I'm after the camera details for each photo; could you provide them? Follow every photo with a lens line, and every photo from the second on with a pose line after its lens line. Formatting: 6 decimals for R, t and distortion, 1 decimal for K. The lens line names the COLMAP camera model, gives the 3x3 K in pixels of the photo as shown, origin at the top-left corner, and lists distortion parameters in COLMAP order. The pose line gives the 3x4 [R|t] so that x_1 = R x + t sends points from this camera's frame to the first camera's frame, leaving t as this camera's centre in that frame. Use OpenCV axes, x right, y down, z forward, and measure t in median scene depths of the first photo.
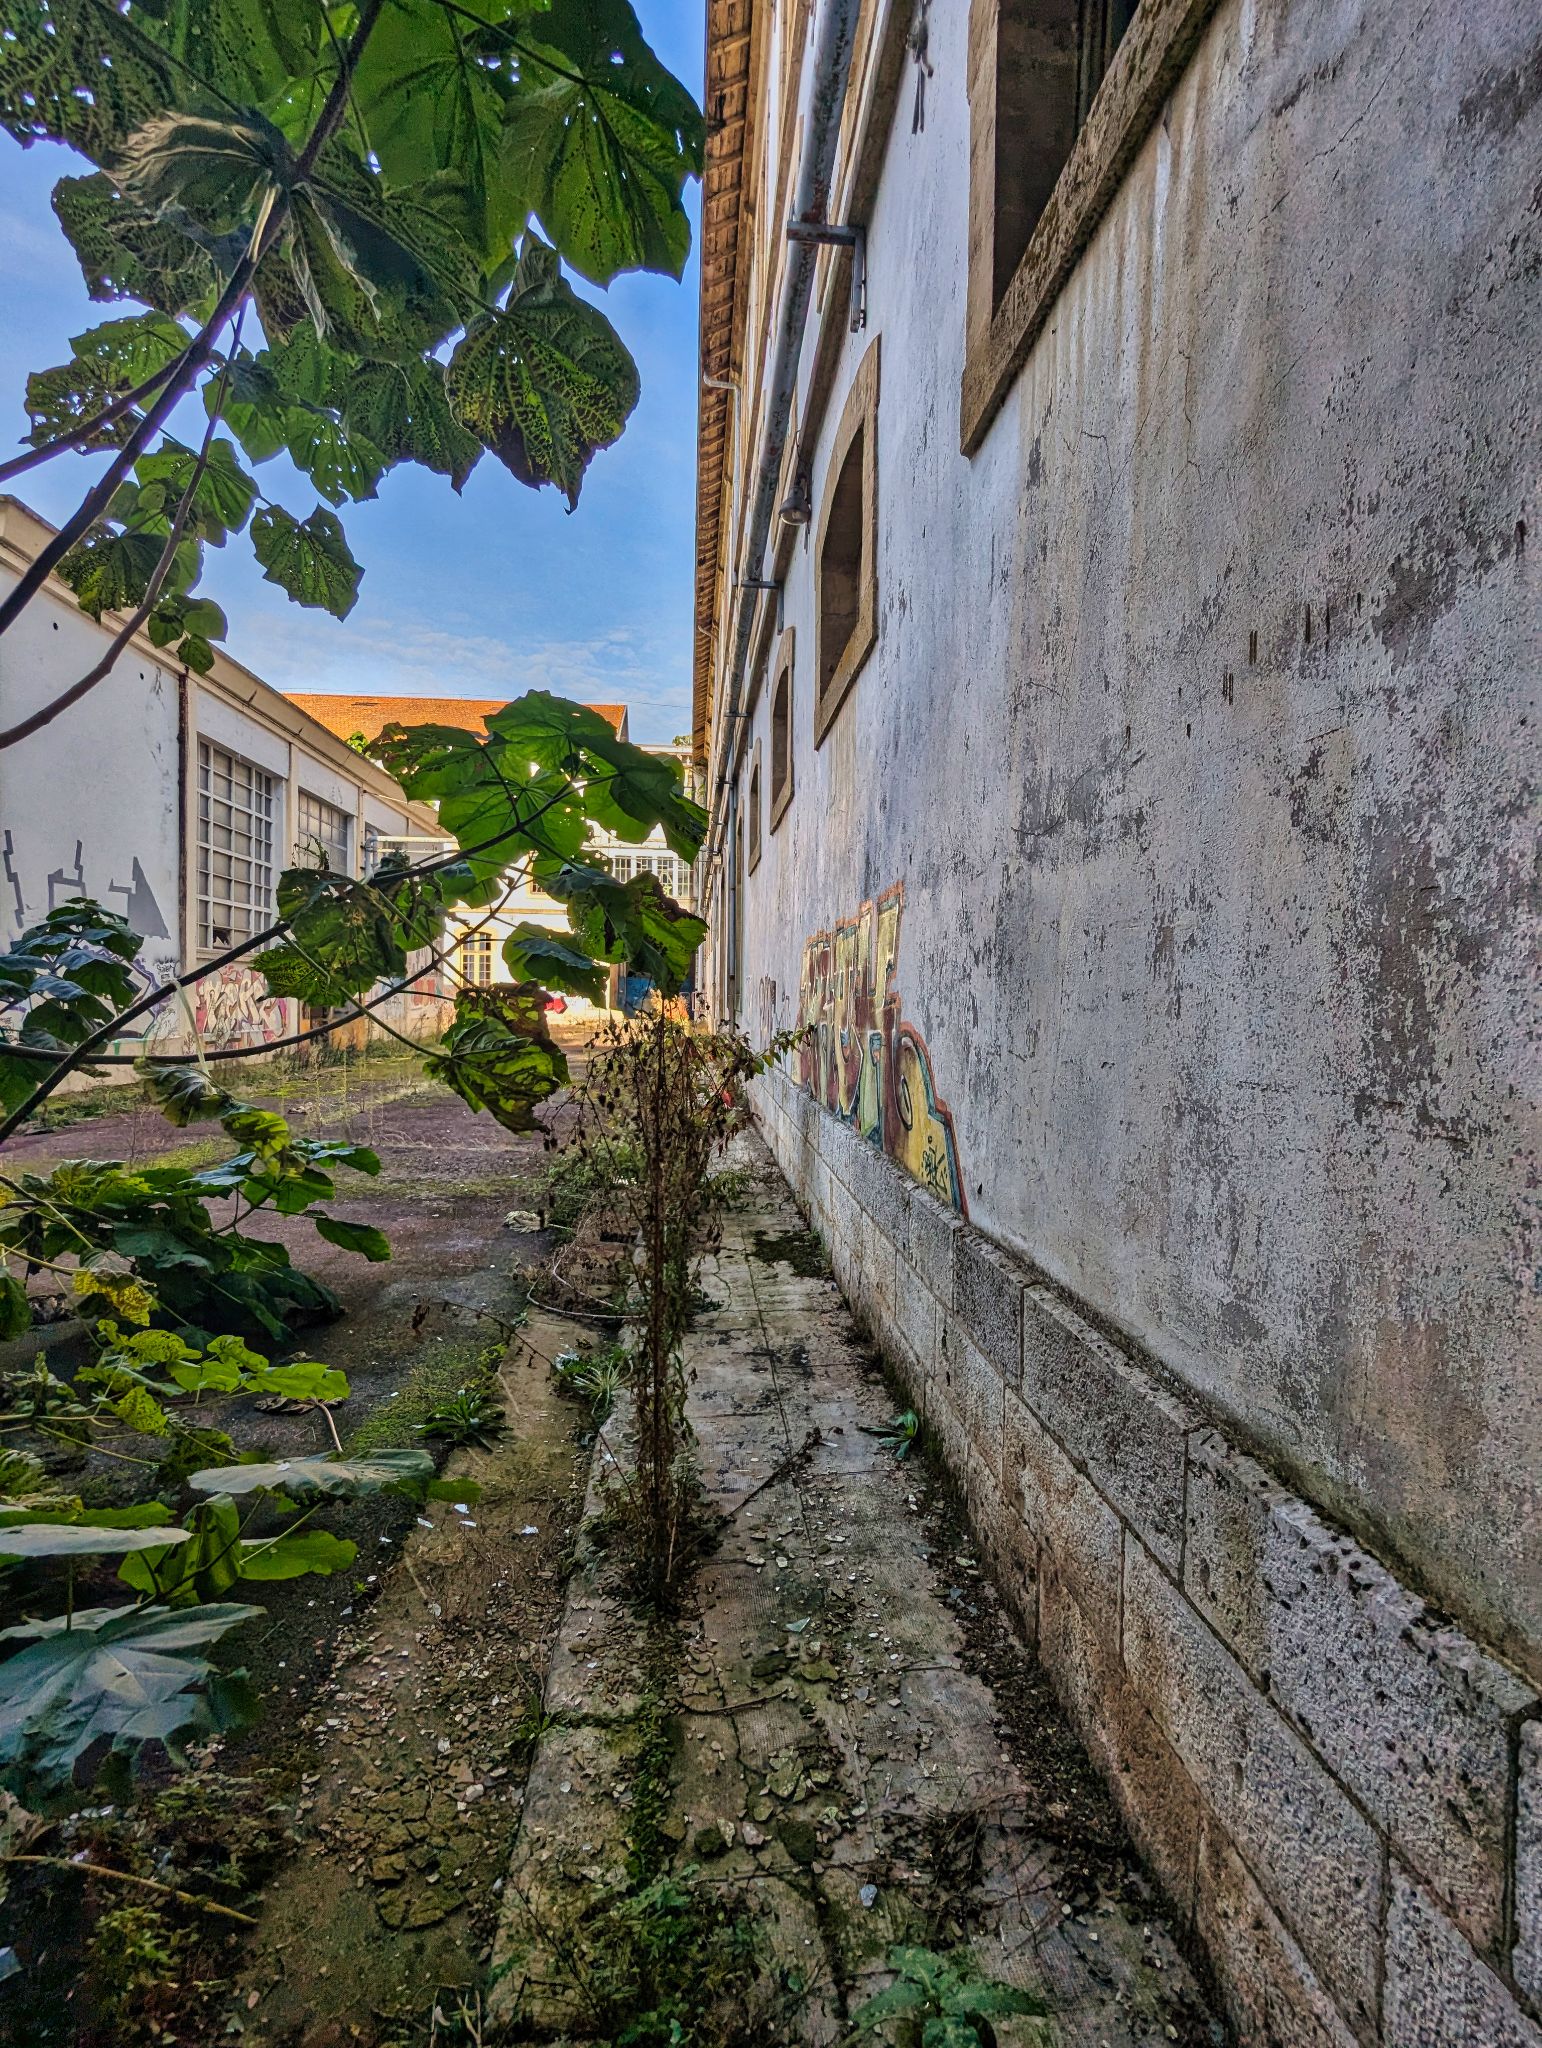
lens RADIAL K [[973.3, 0, 771.0], [0, 973.3, 1024.0], [0, 0, 1]] dist [0.003271, 0.001149]
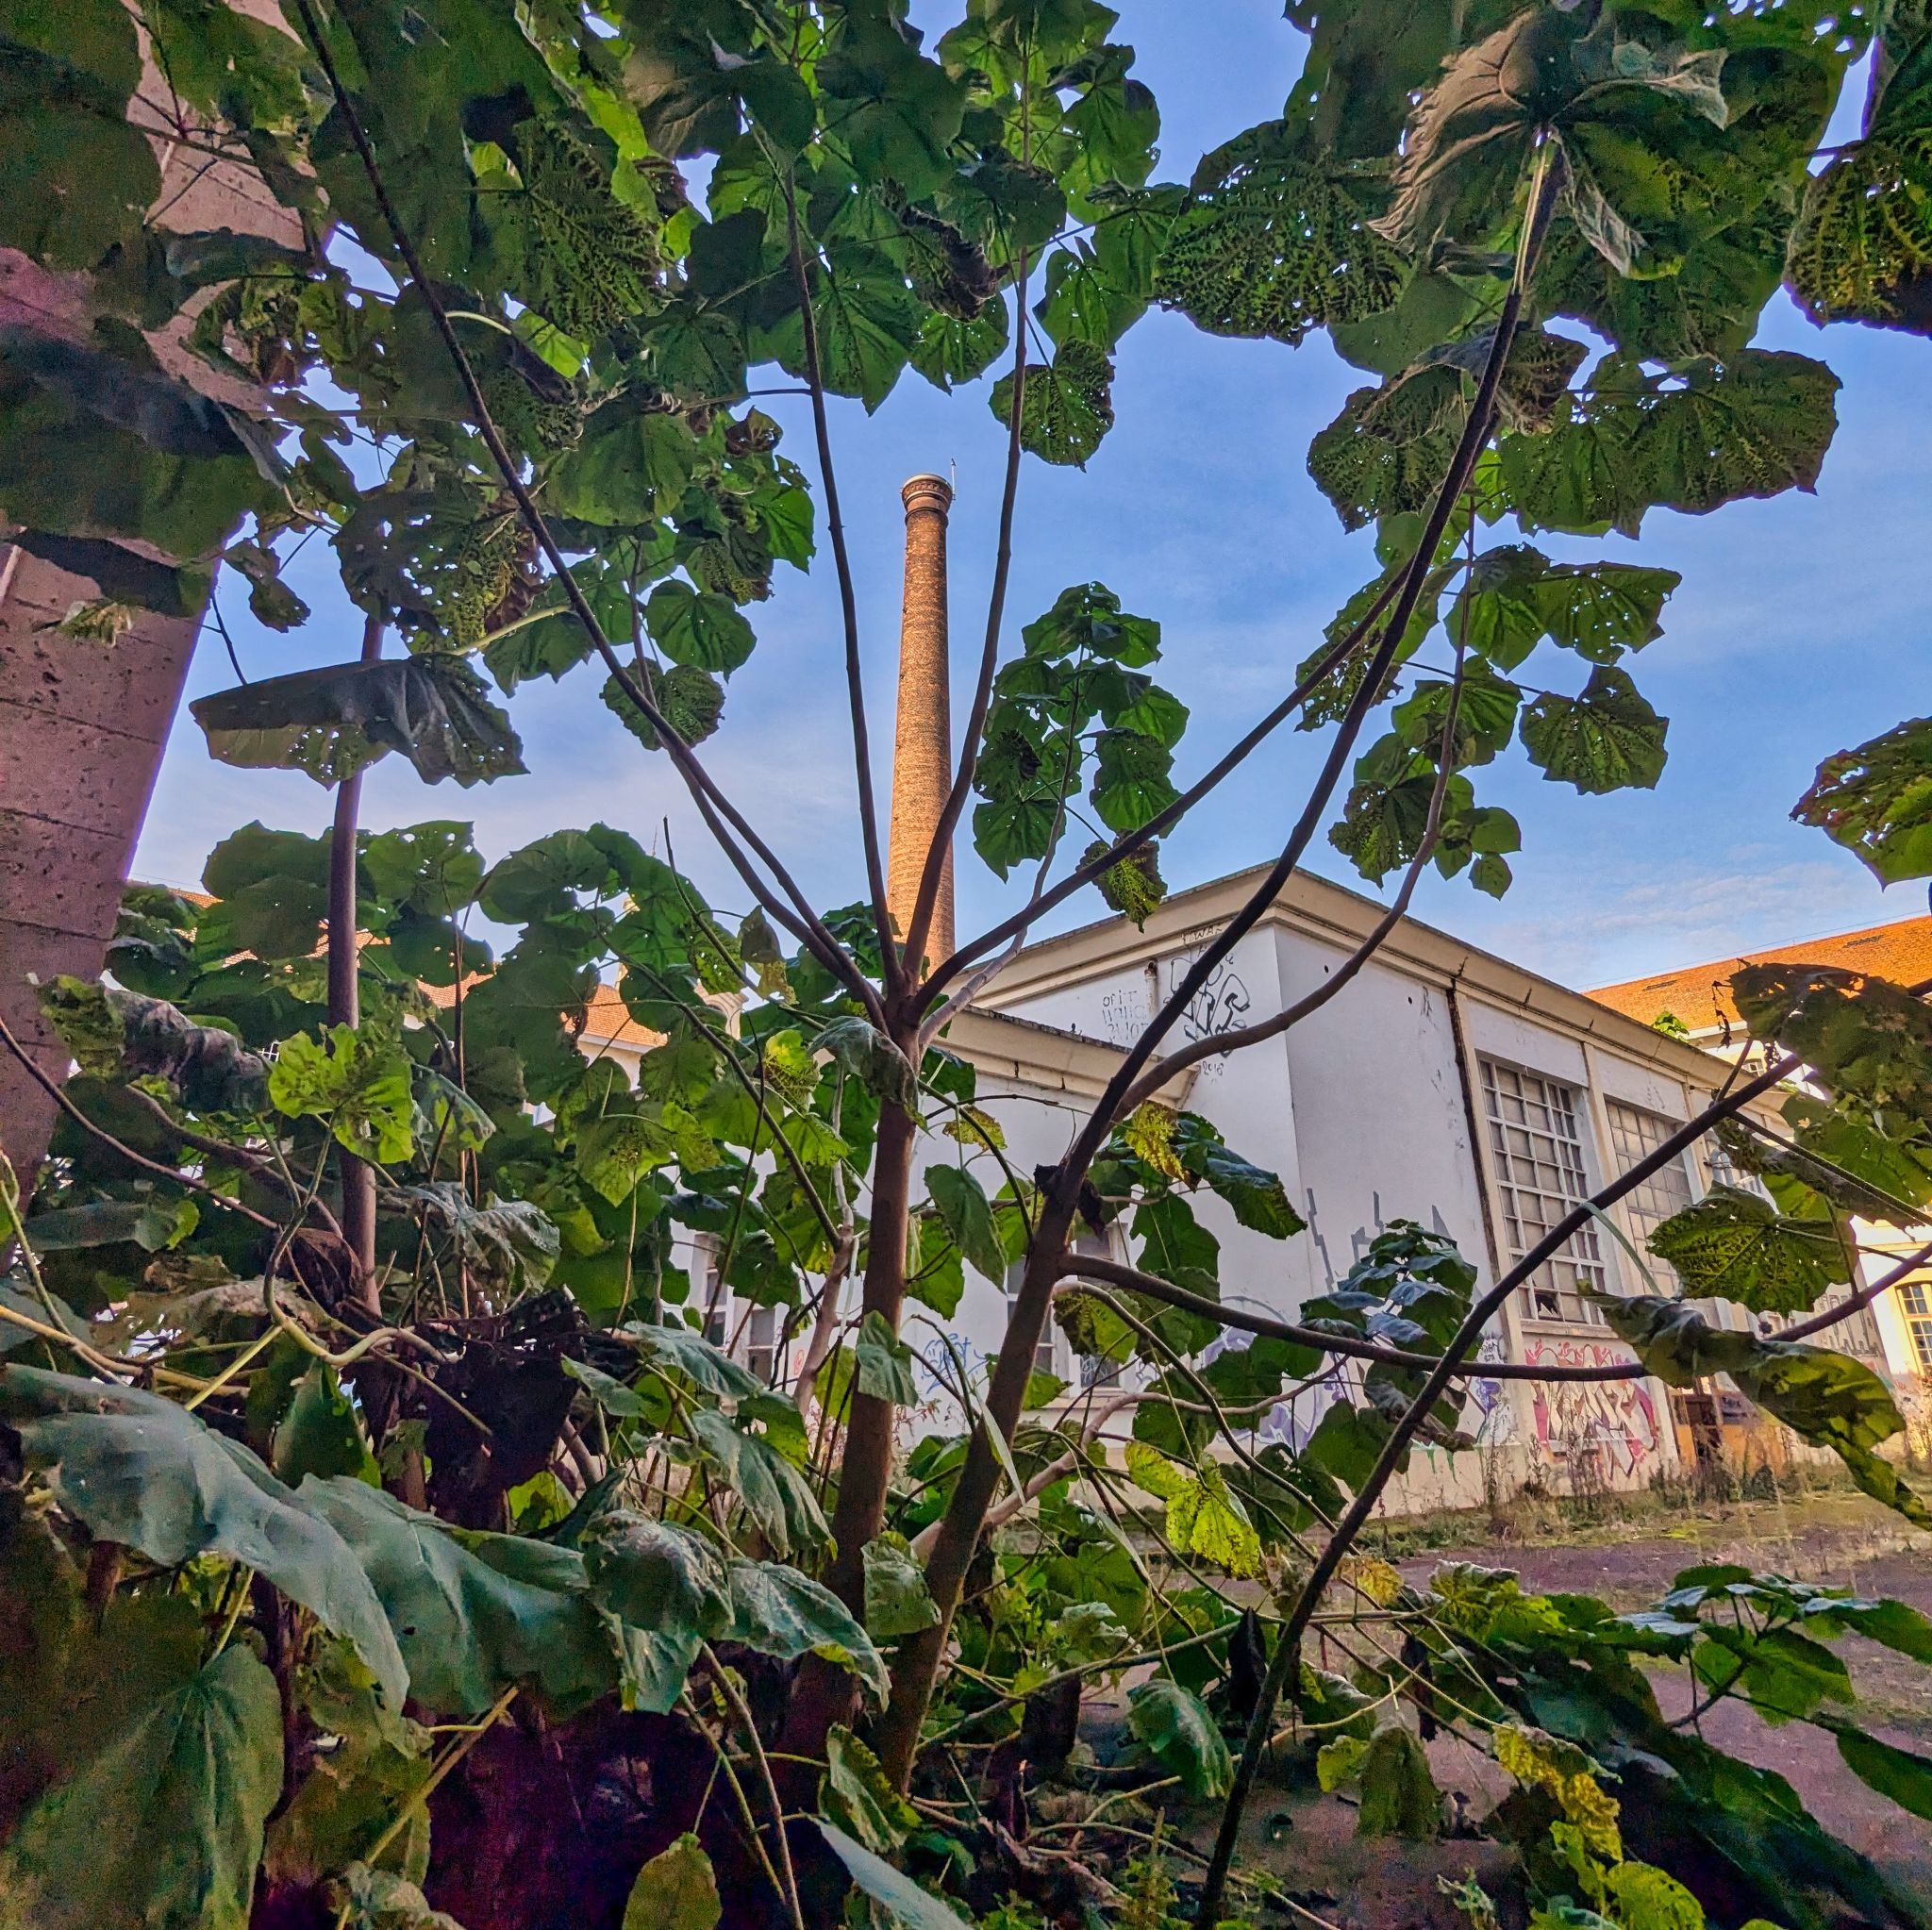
lens RADIAL K [[1165.2, 0, 946.1], [0, 1165.2, 961.3], [0, 0, 1]] dist [-0.003962, 0.004460]
pose [[0.592728, -0.325084, -0.736881, -0.099453], [-0.015506, 0.910147, -0.413995, 0.061564], [0.805253, 0.256812, 0.534429, 0.076679]]
